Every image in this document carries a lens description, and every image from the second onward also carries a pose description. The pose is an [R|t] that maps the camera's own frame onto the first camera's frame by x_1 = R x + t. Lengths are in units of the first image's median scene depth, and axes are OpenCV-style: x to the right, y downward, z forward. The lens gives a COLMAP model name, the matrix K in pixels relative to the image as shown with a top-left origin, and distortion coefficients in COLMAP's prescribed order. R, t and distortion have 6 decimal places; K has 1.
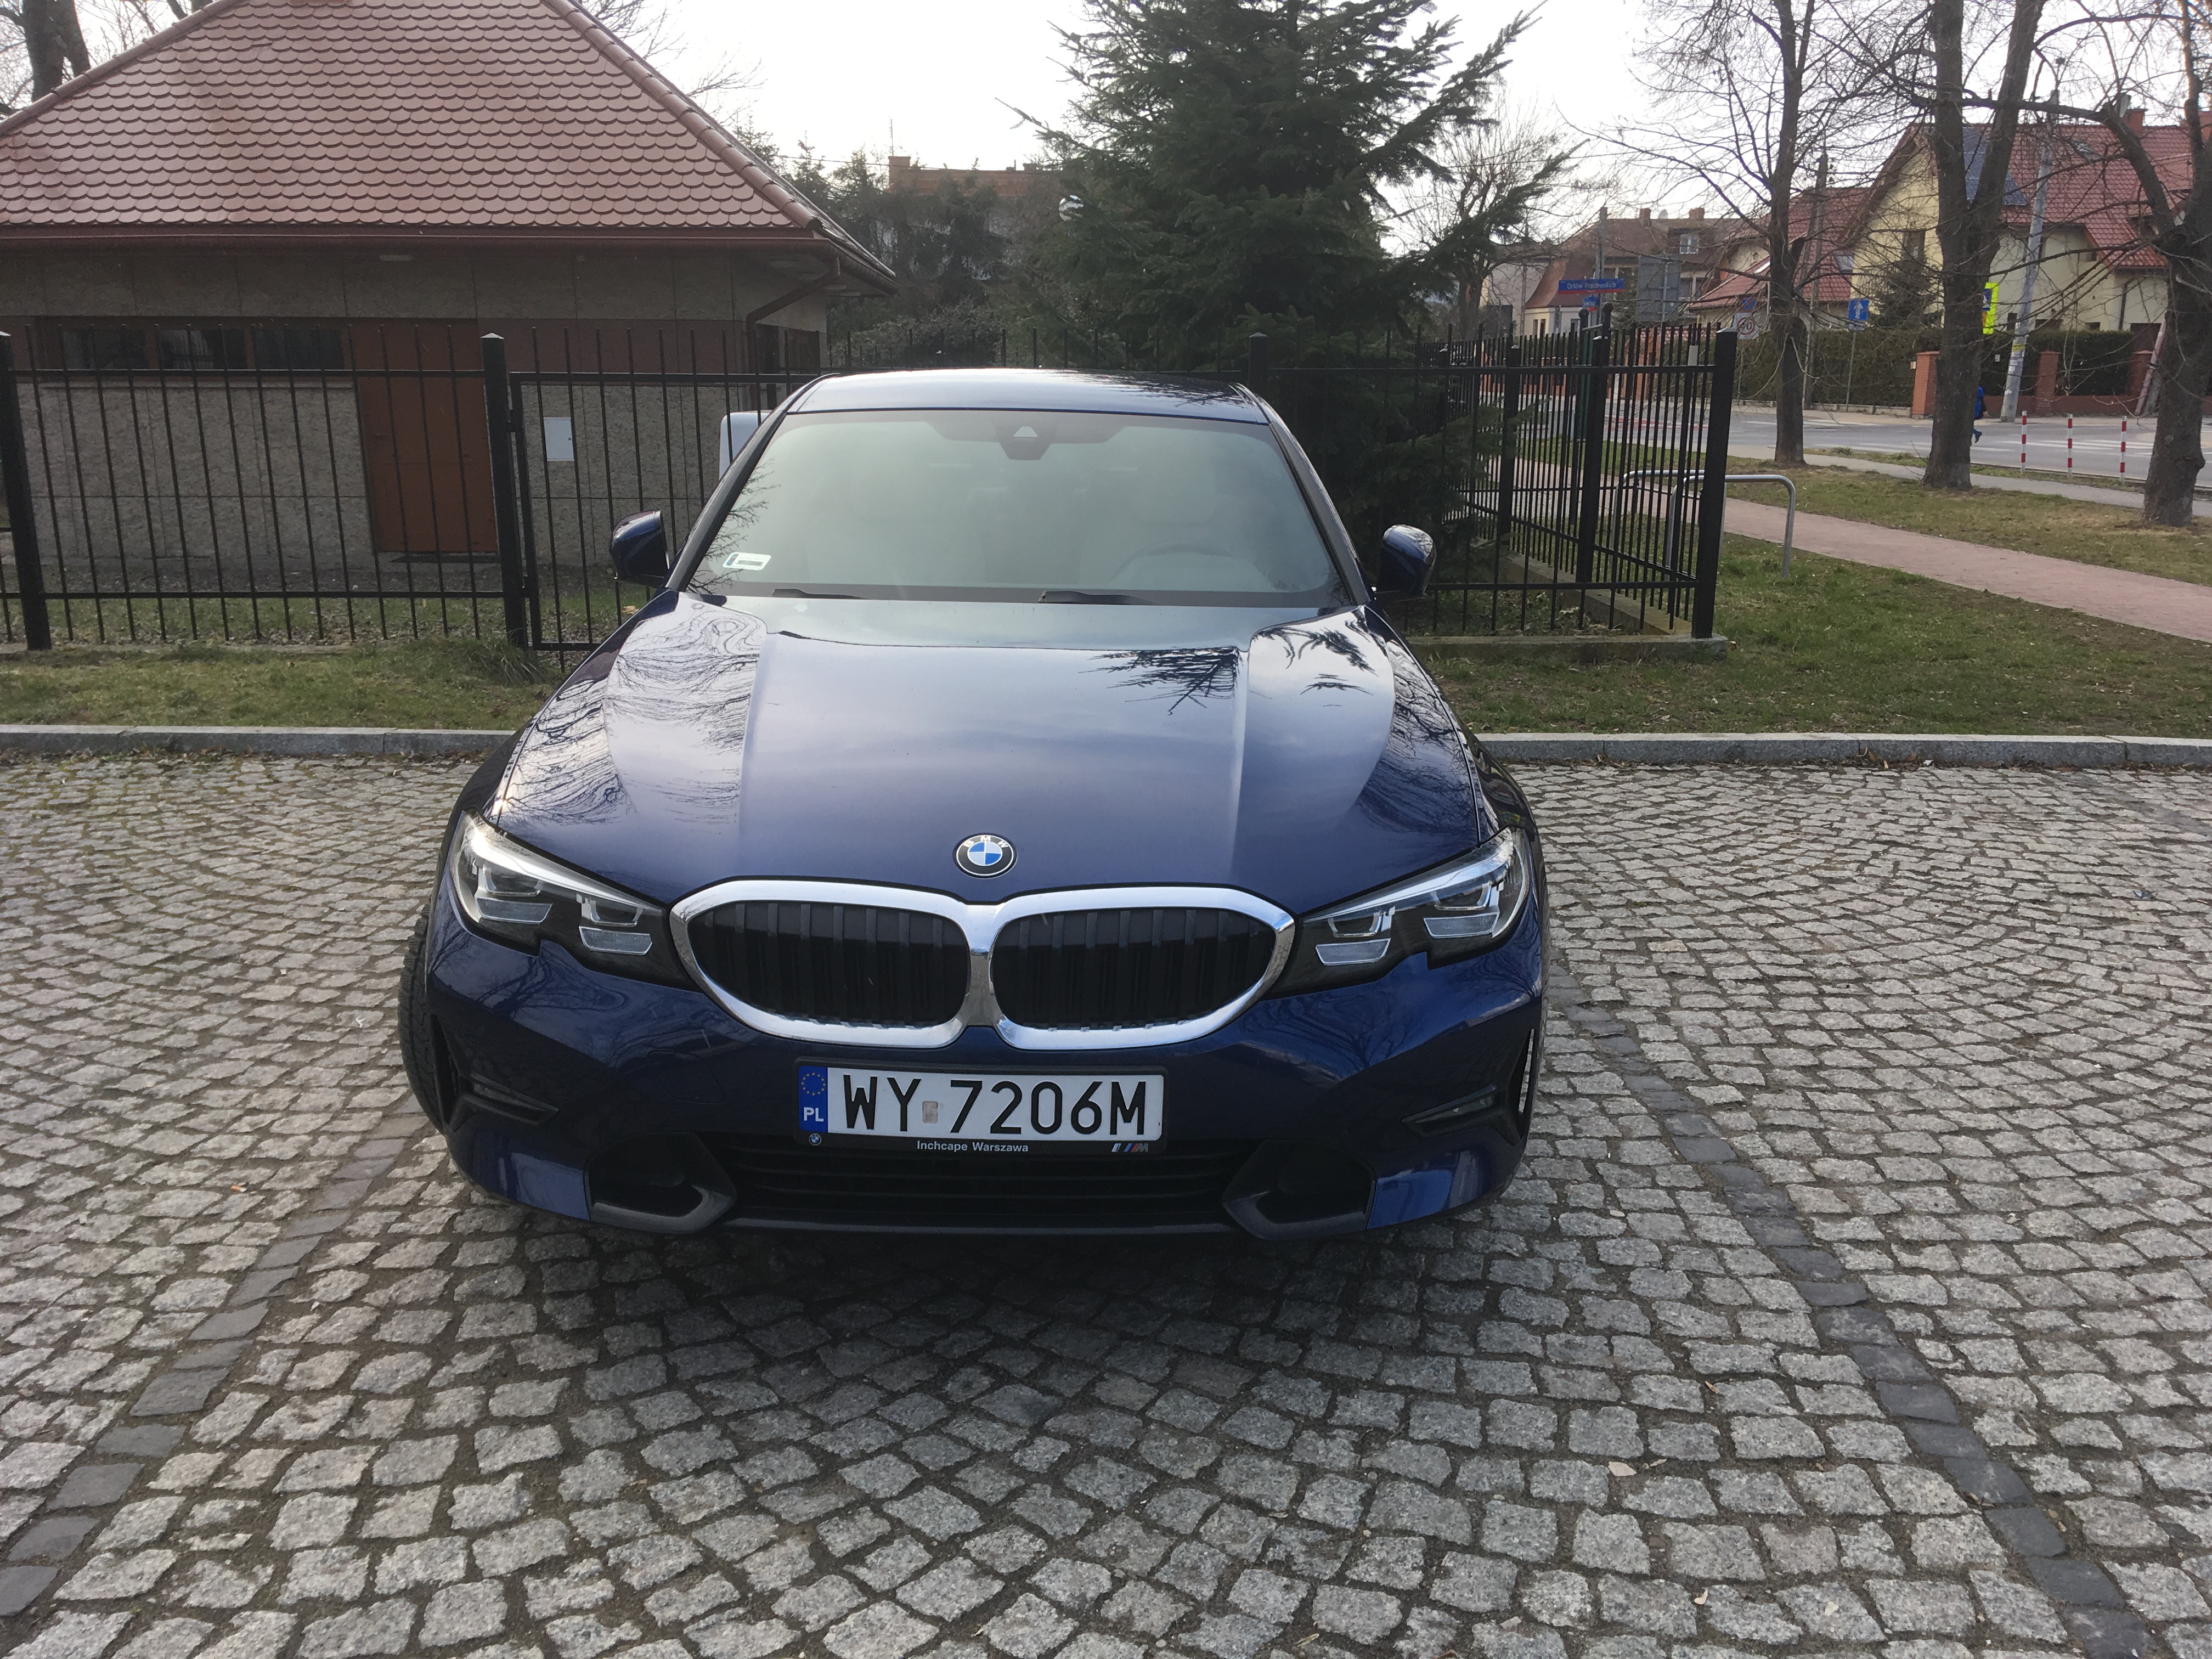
lens RADIAL K [[1873.0, 0, 1101.1], [0, 1873.0, 830.7], [0, 0, 1]] dist [0.123121, -0.189563]
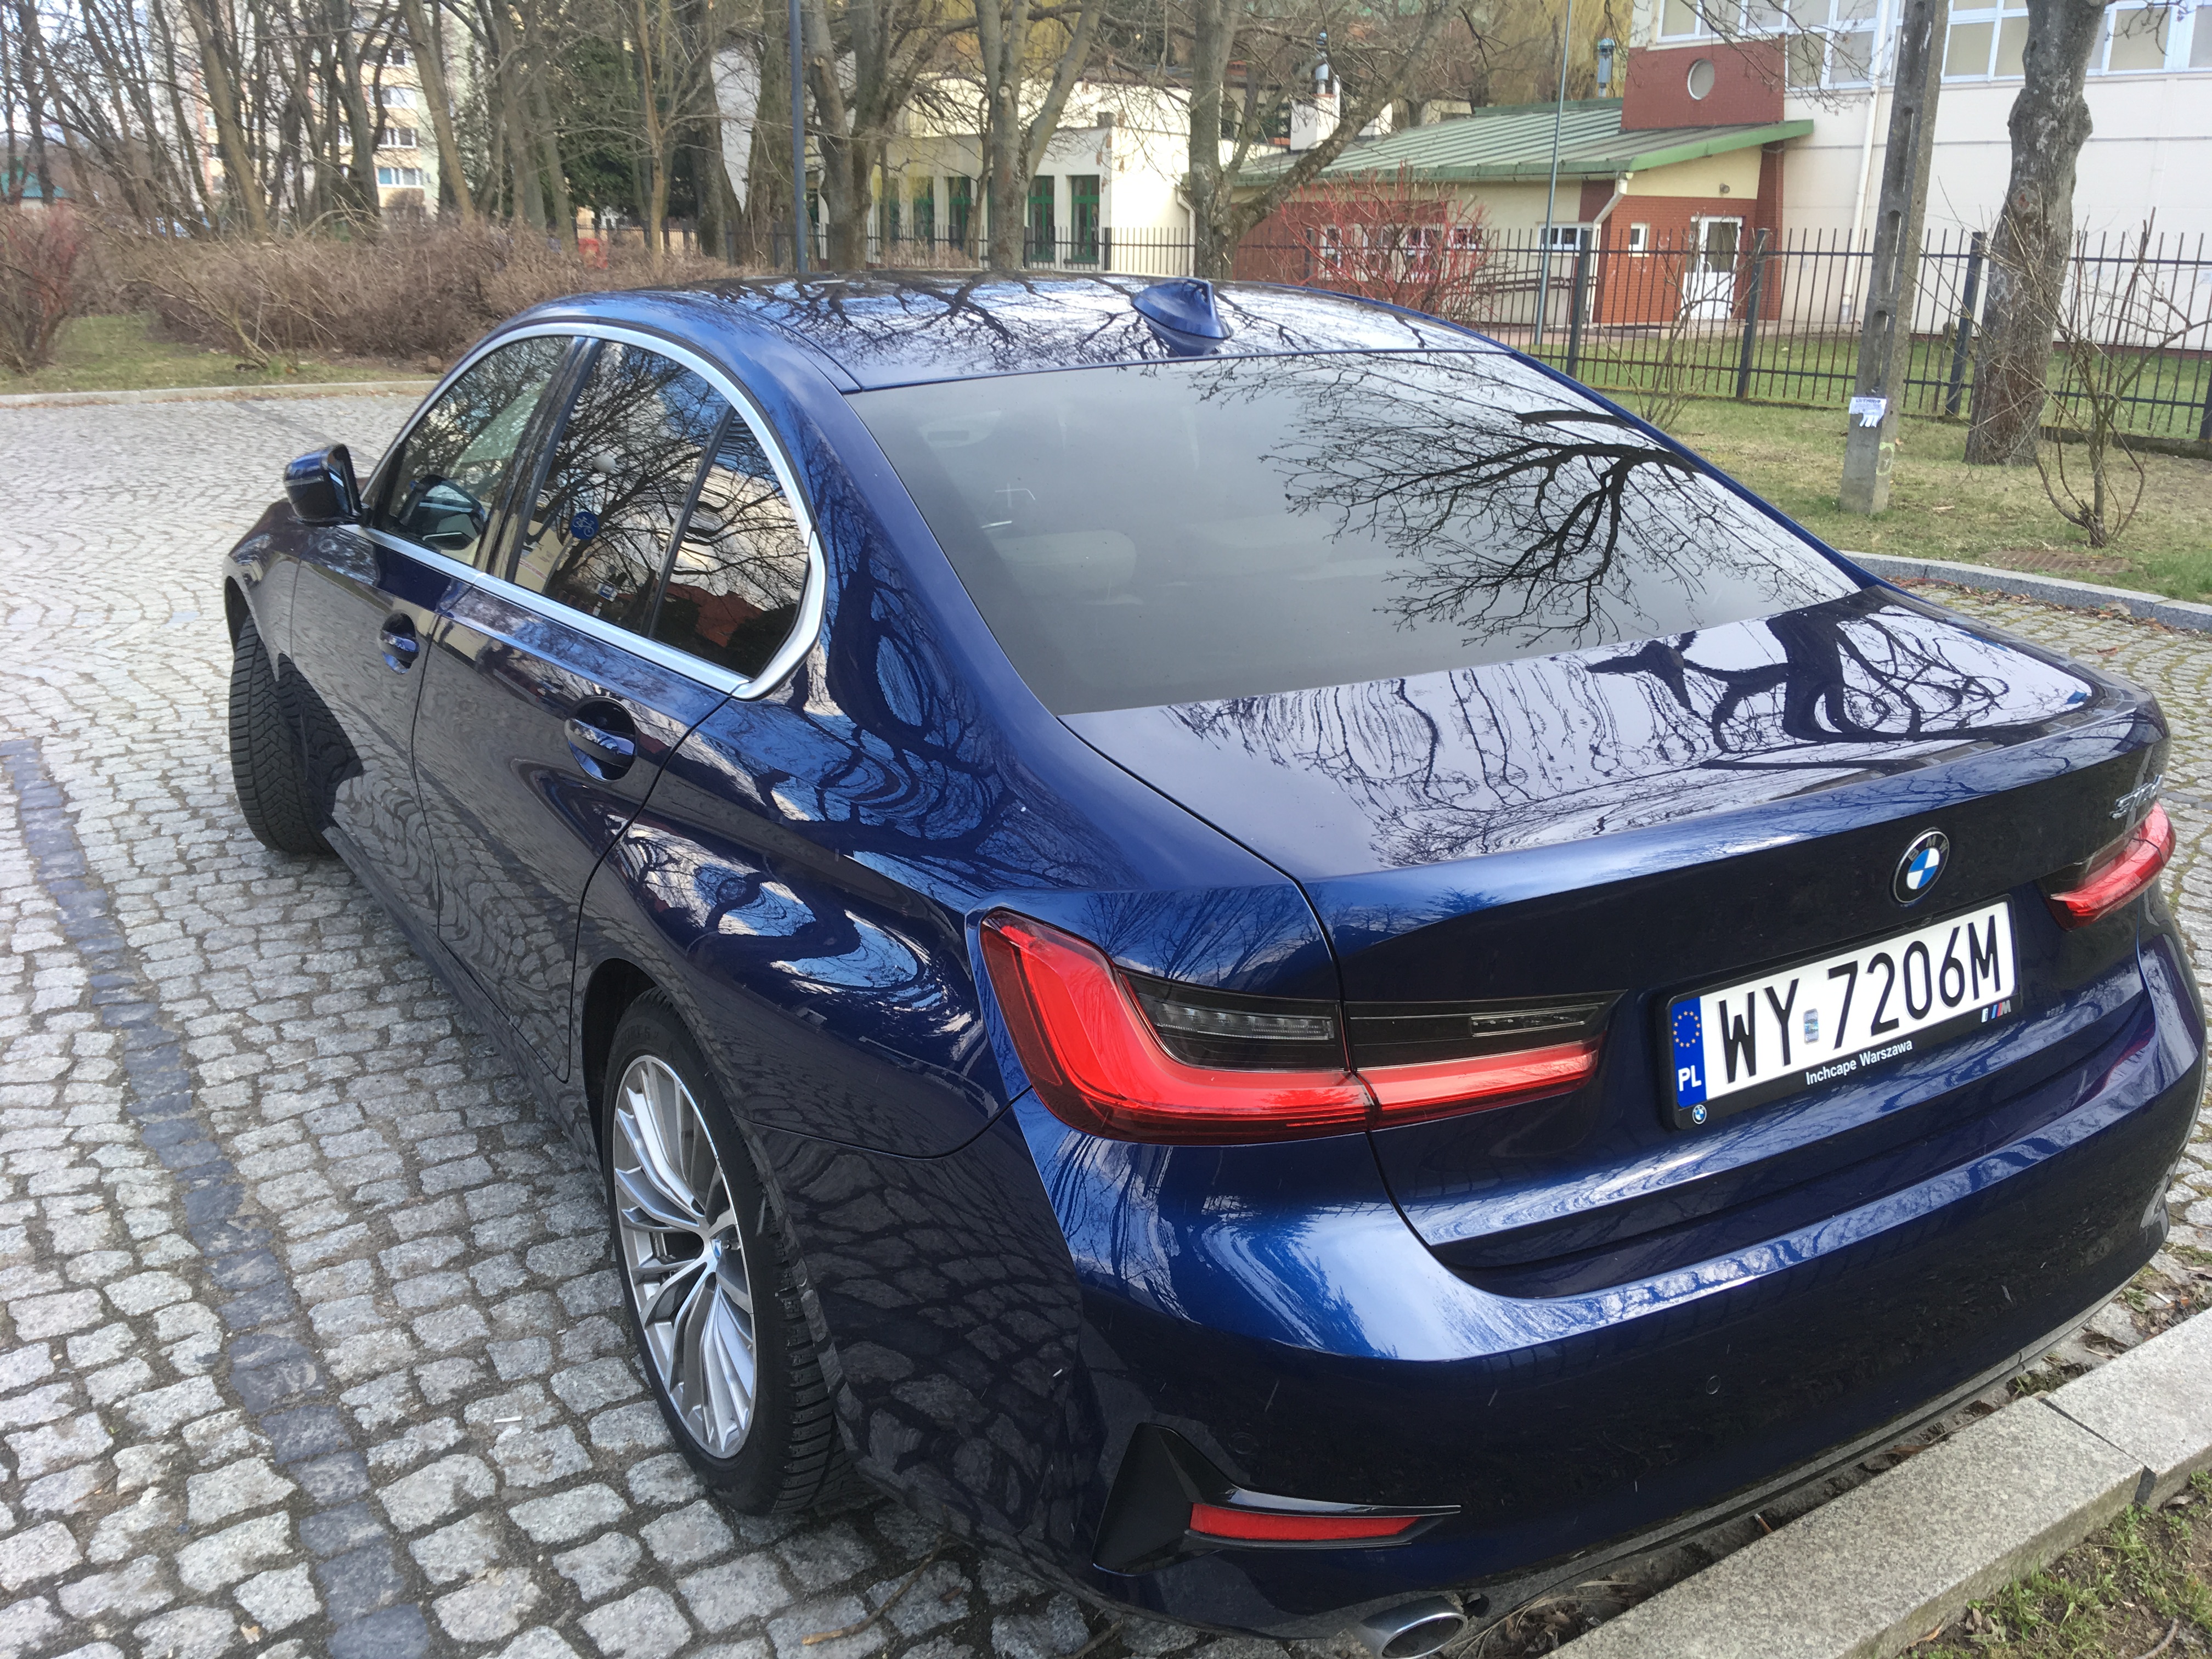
lens RADIAL K [[1856.0, 0, 1105.1], [0, 1856.0, 840.1], [0, 0, 1]] dist [0.120874, -0.188103]
pose [[-0.851259, 0.148614, -0.503262, 0.330766], [-0.142348, 0.857696, 0.494059, -0.500924], [0.505070, 0.492211, -0.708966, 1.965521]]
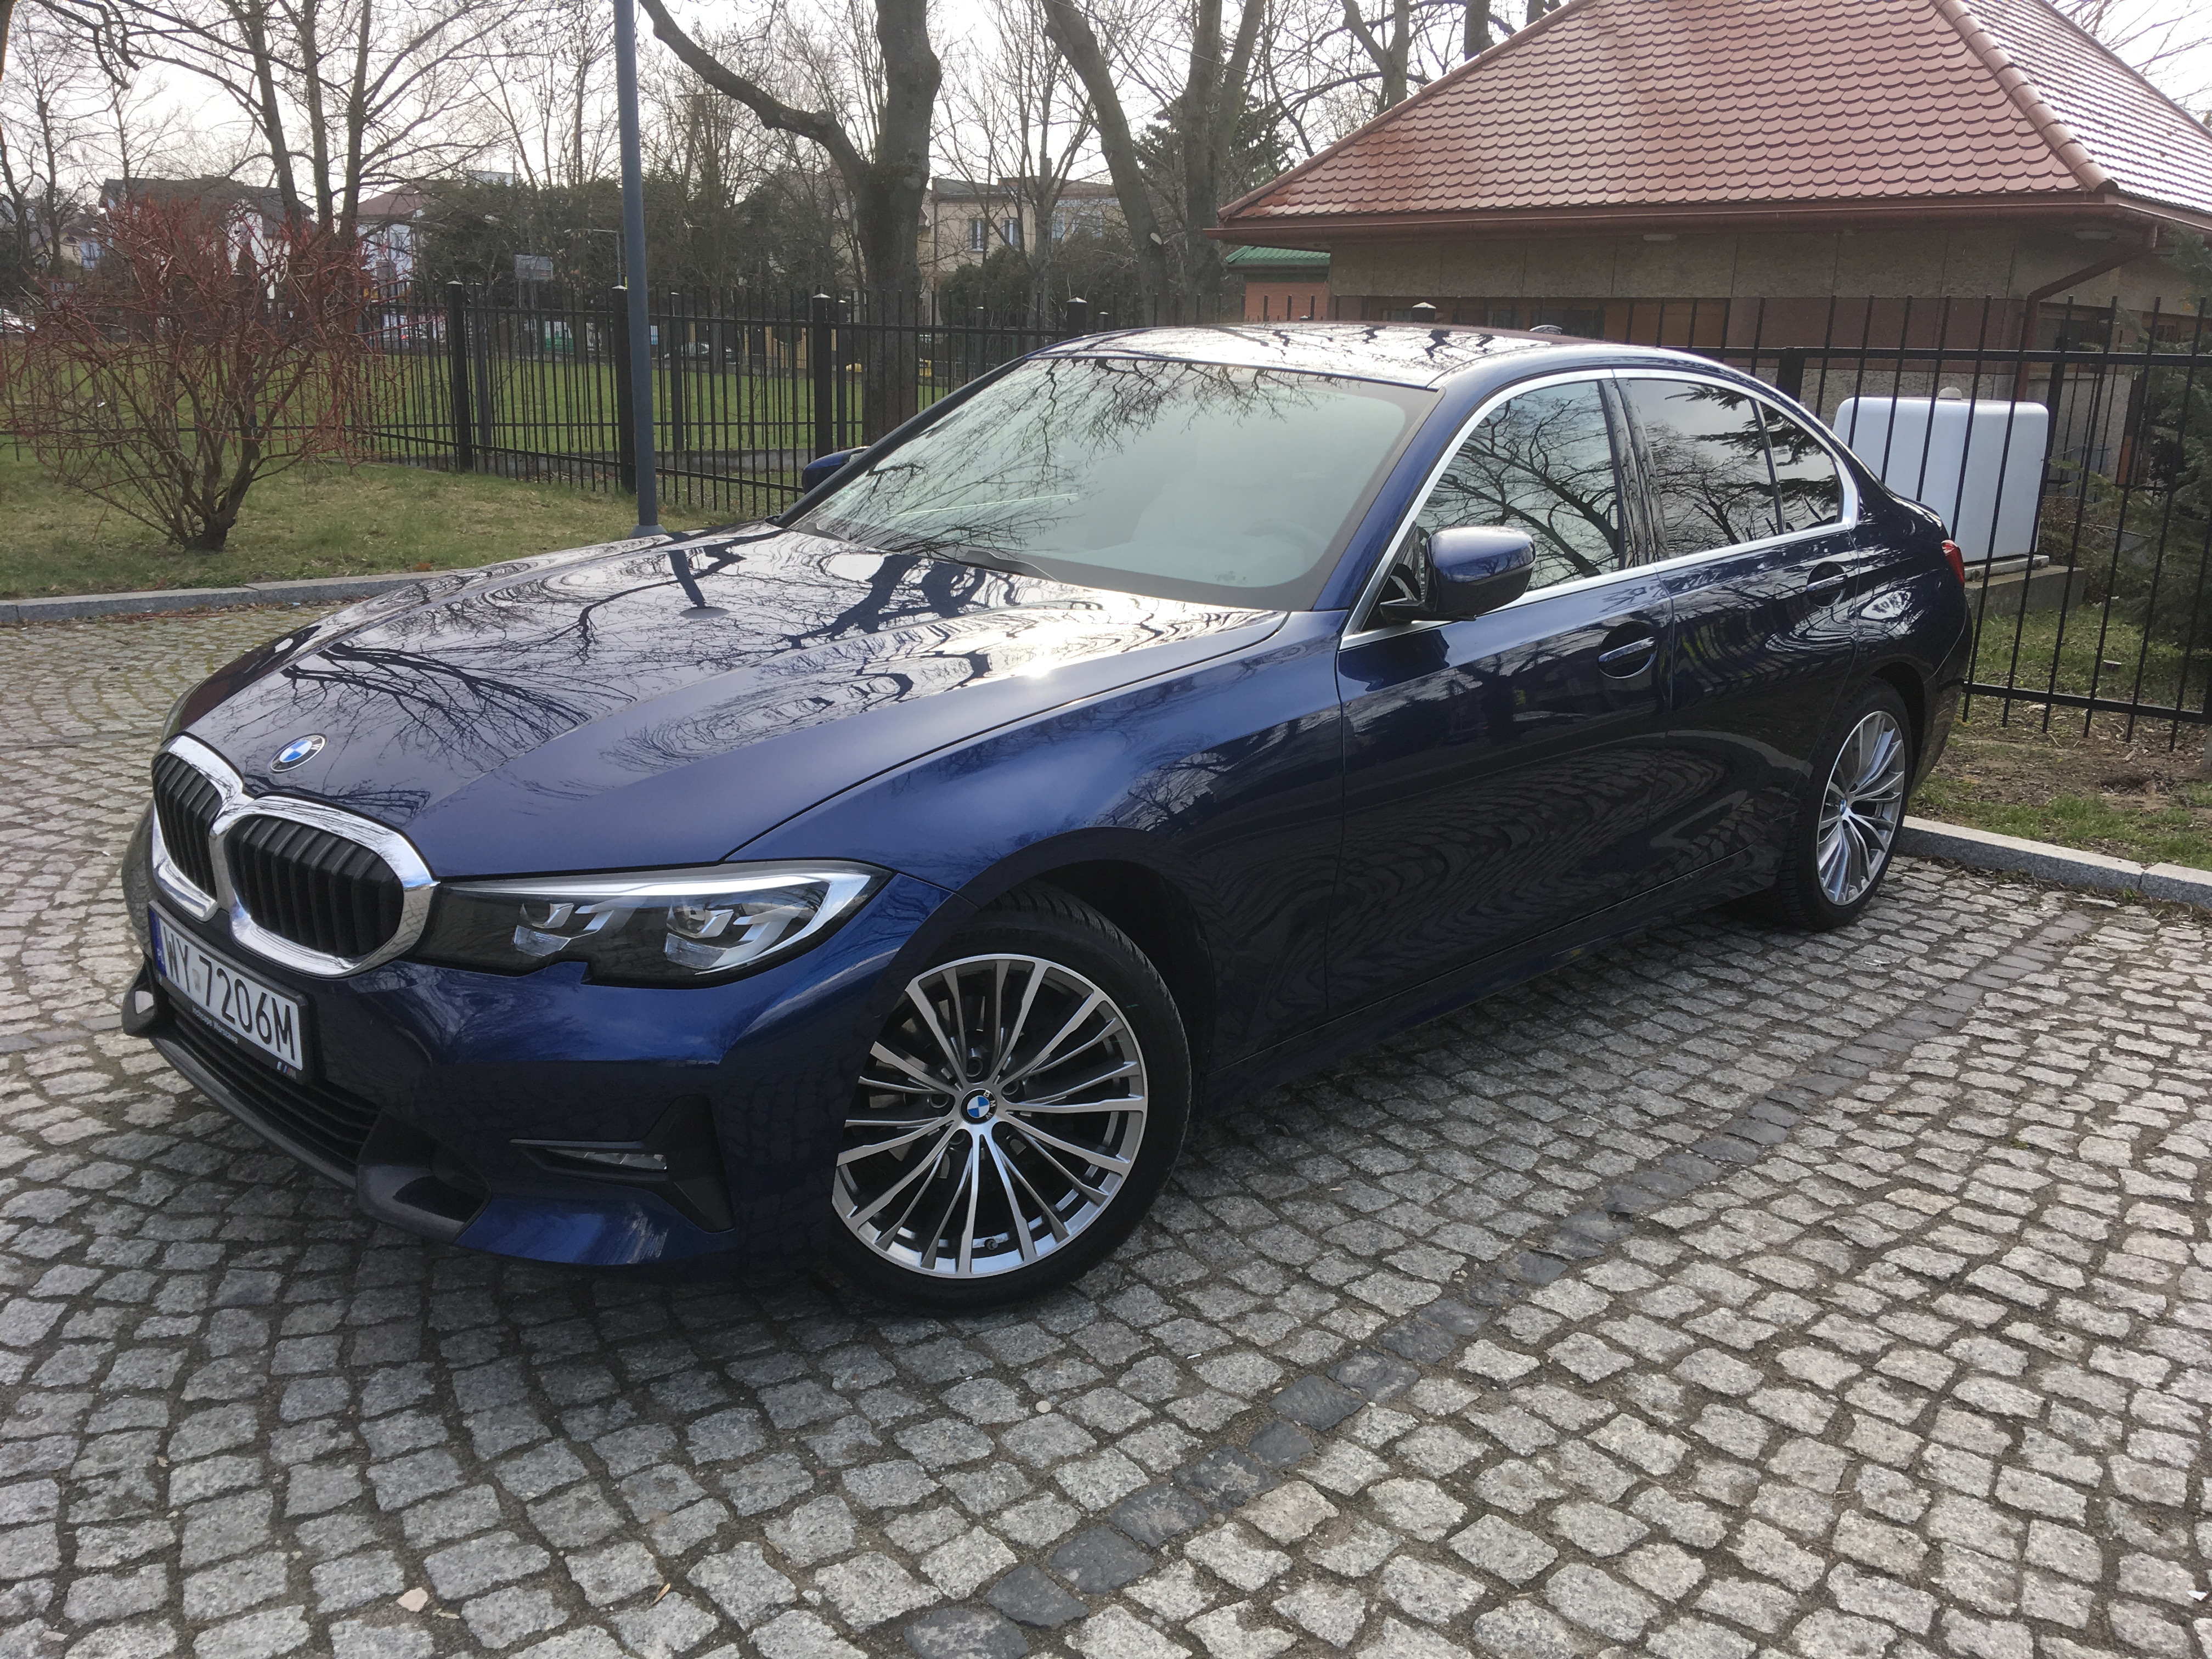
lens RADIAL K [[1873.0, 0, 1101.1], [0, 1873.0, 830.7], [0, 0, 1]] dist [0.123121, -0.189563]
pose [[0.712000, 0.202092, -0.672470, 0.633466], [-0.199352, 0.976459, 0.082376, -0.078247], [0.673287, 0.075406, 0.735526, 0.364223]]
